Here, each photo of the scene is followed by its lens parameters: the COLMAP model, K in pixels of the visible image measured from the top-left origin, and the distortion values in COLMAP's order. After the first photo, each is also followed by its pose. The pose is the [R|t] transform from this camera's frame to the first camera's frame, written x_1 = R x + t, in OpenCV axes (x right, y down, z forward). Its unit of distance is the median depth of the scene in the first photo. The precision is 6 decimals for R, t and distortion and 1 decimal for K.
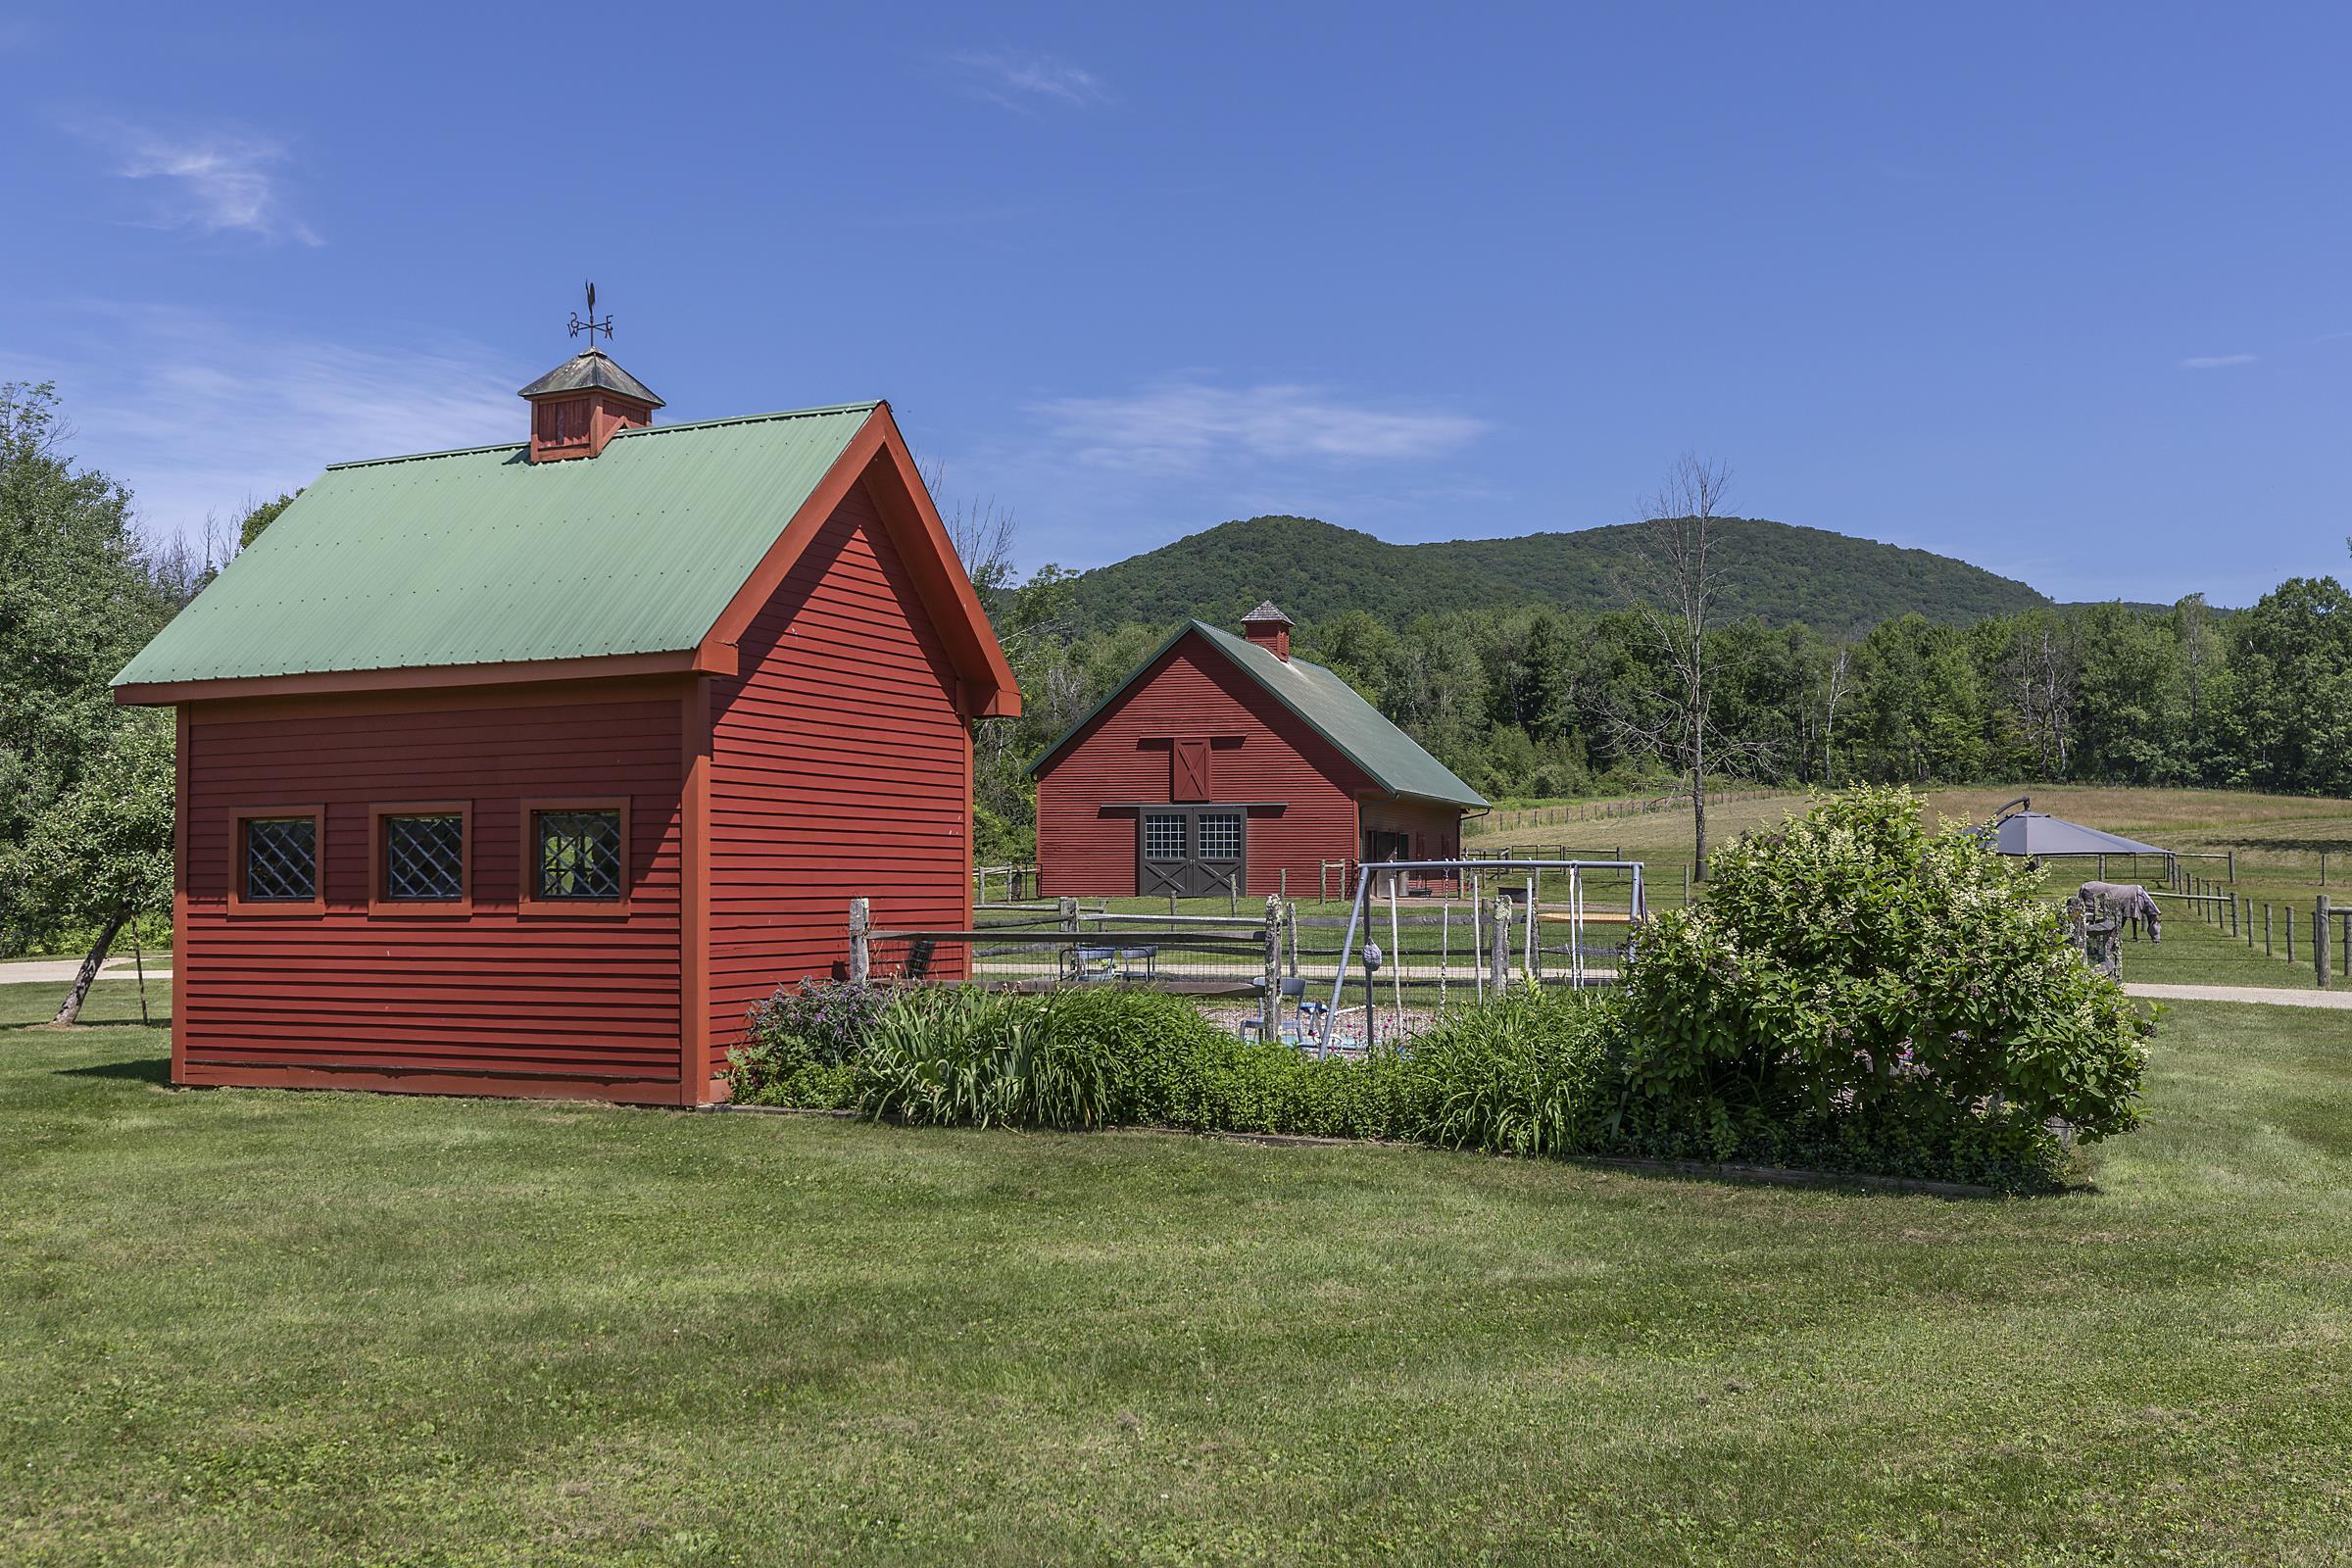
lens RADIAL K [[2205.0, 0, 1173.9], [0, 2205.0, 783.0], [0, 0, 1]] dist [0.014676, 0.000000]
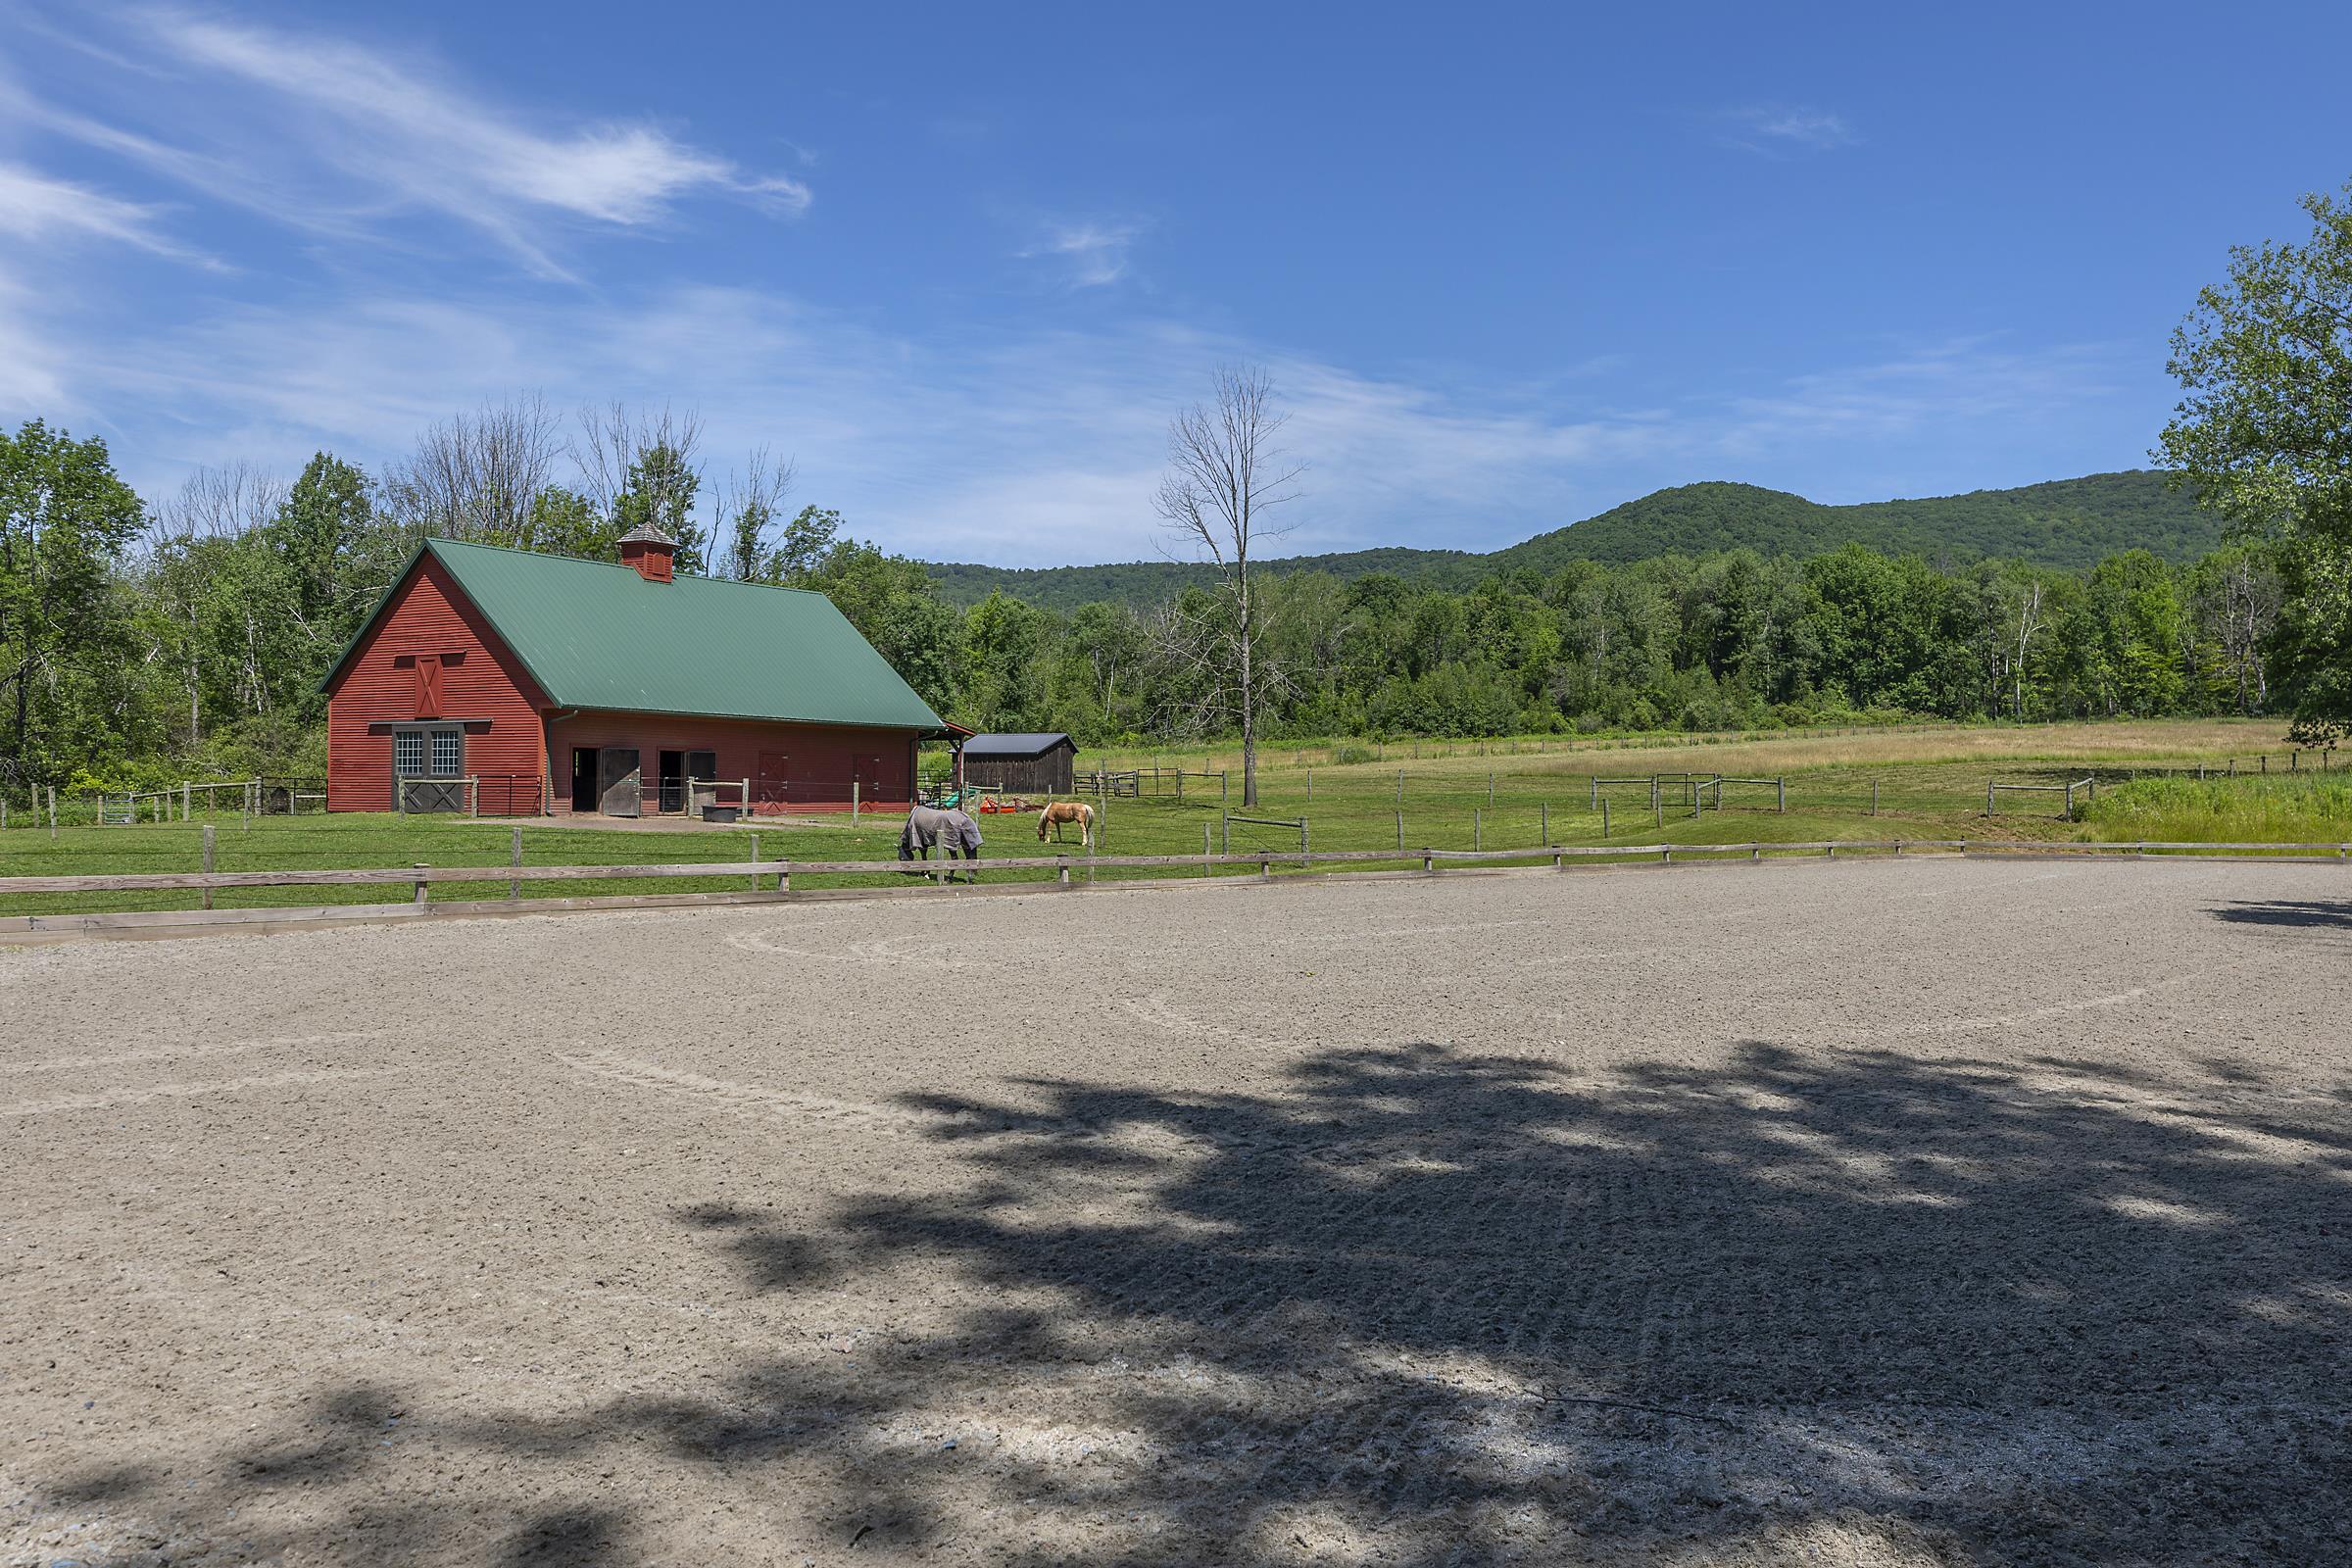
lens RADIAL K [[1888.8, 0, 1182.9], [0, 1888.8, 789.0], [0, 0, 1]] dist [0.005194, 0.001851]
pose [[0.969723, 0.007203, -0.244100, 0.143396], [0.001132, 0.999422, 0.033989, 0.003024], [0.244203, -0.033237, 0.969154, 0.063475]]
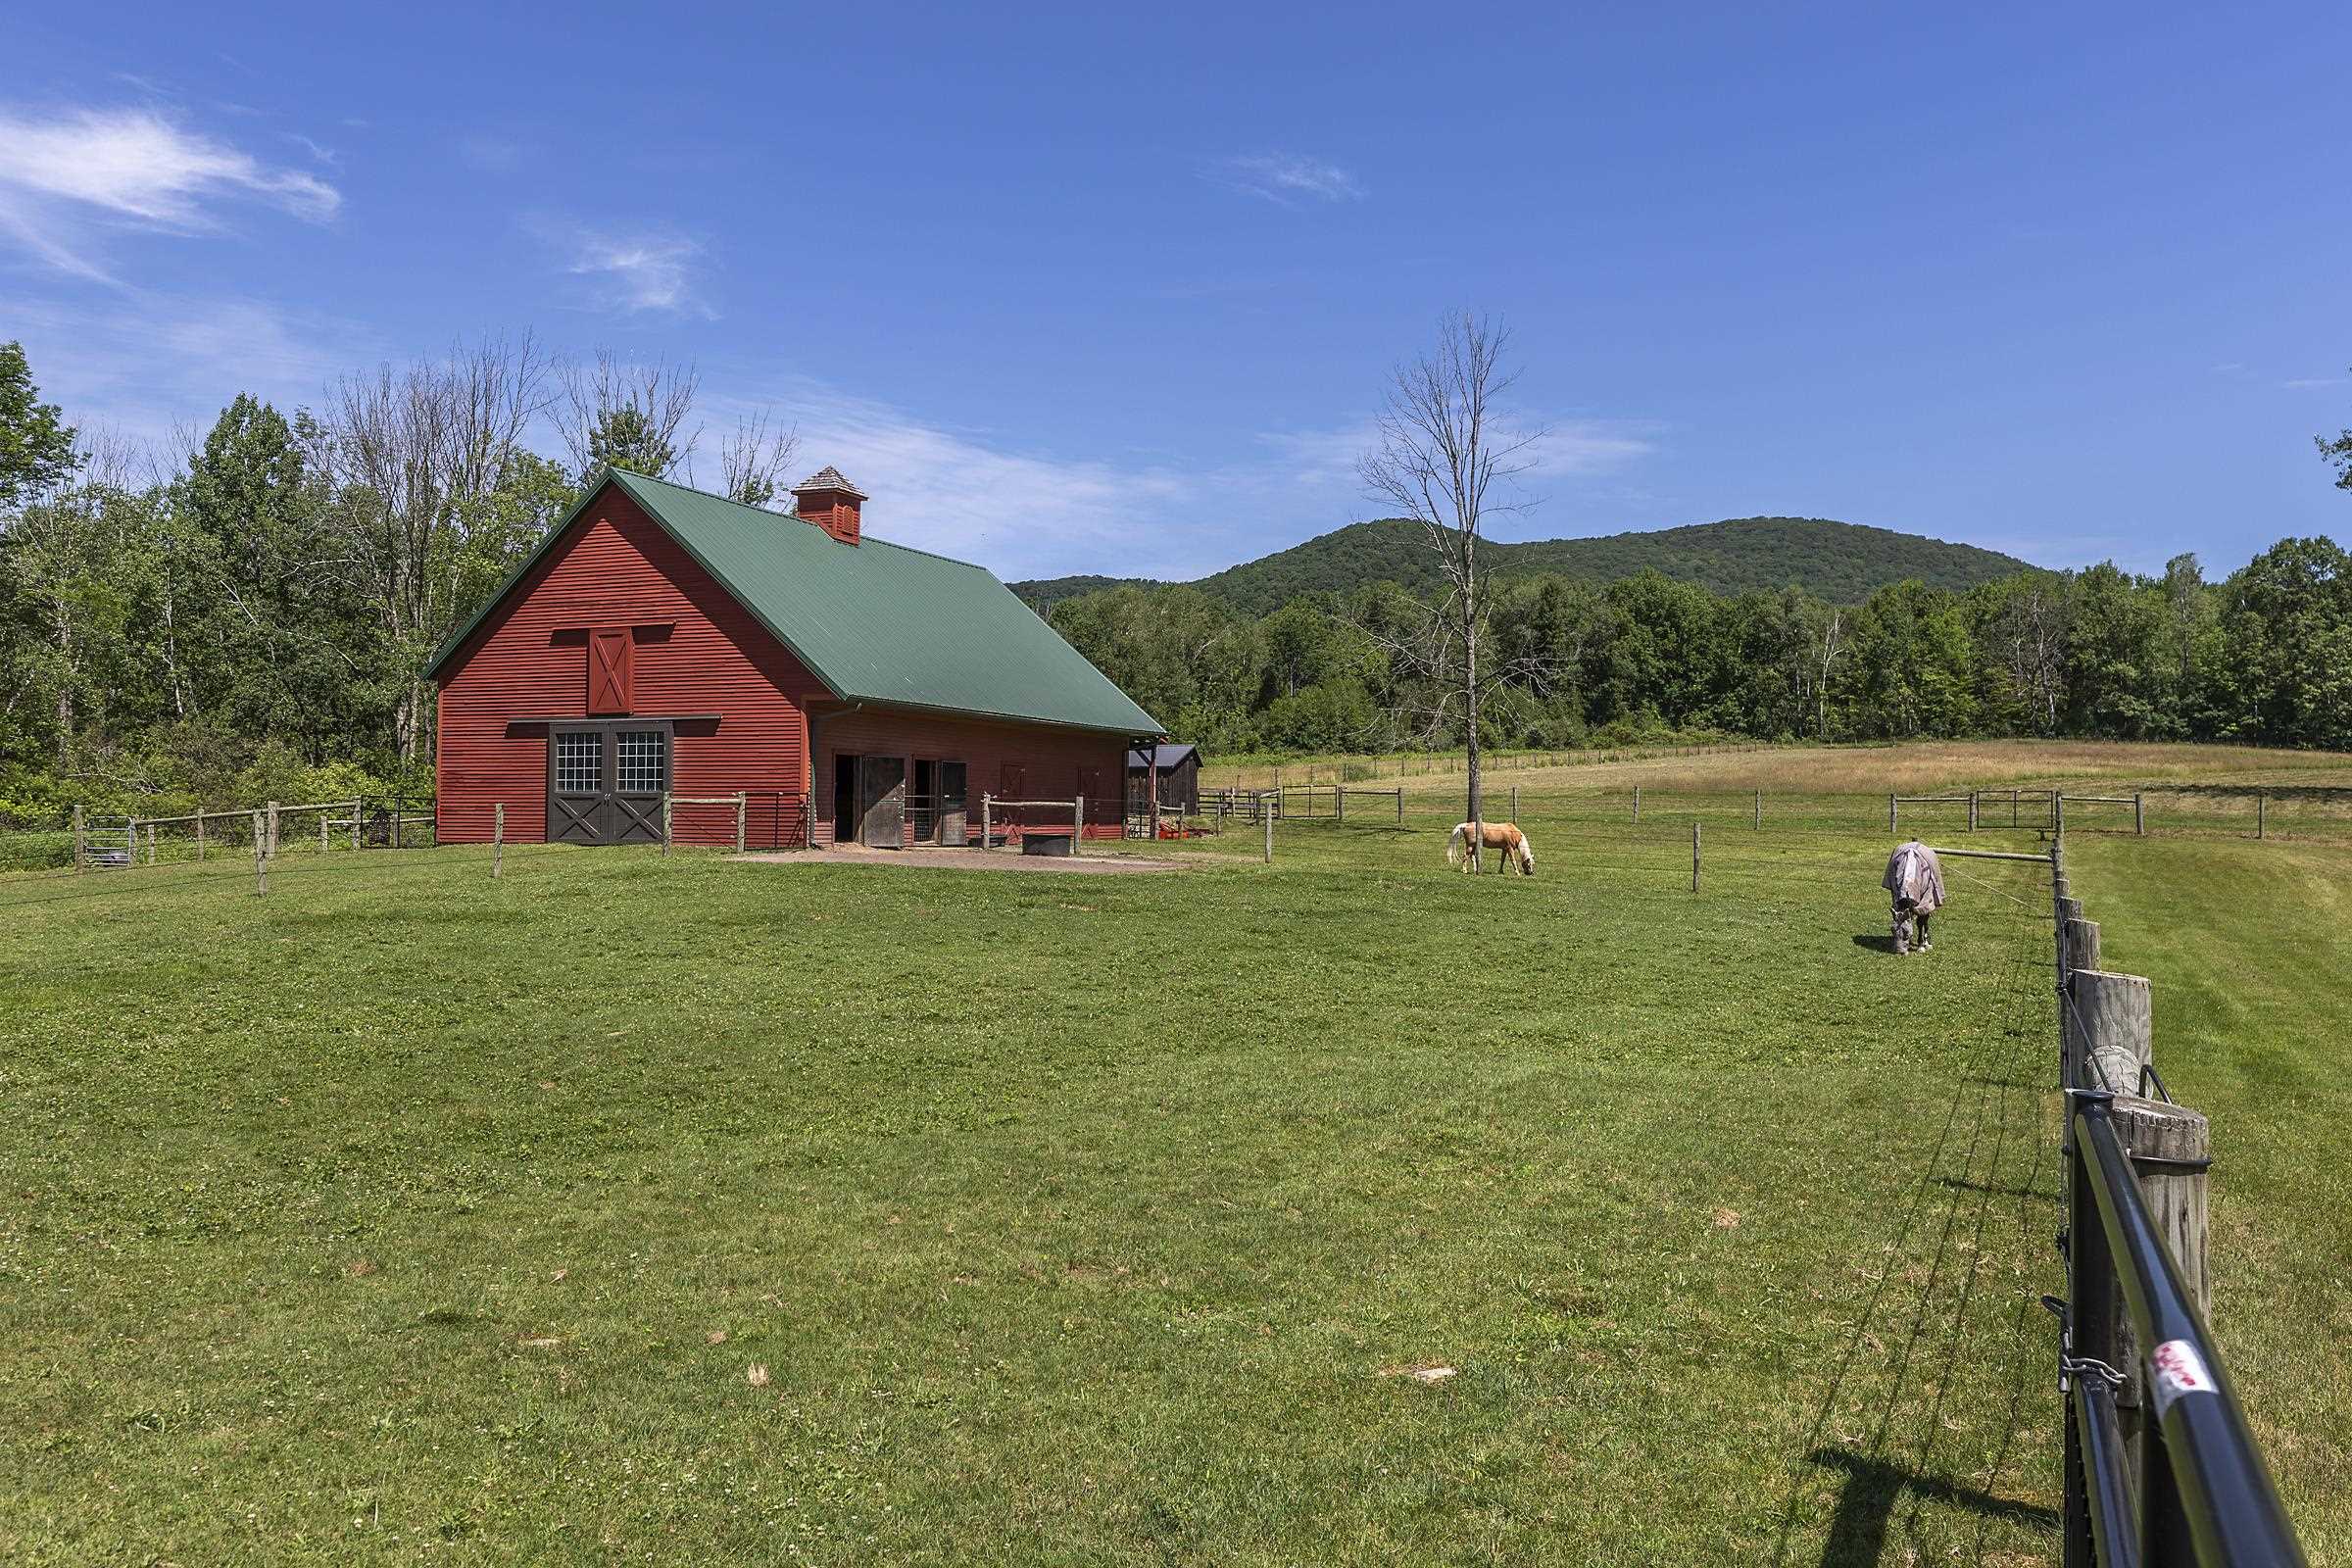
lens RADIAL K [[1825.3, 0, 1153.6], [0, 1825.3, 753.0], [0, 0, 1]] dist [0.006608, 0.008389]
pose [[0.995599, 0.001973, -0.093695, 0.063488], [-0.001640, 0.999992, 0.003631, 0.004841], [0.093701, -0.003461, 0.995594, 0.106416]]
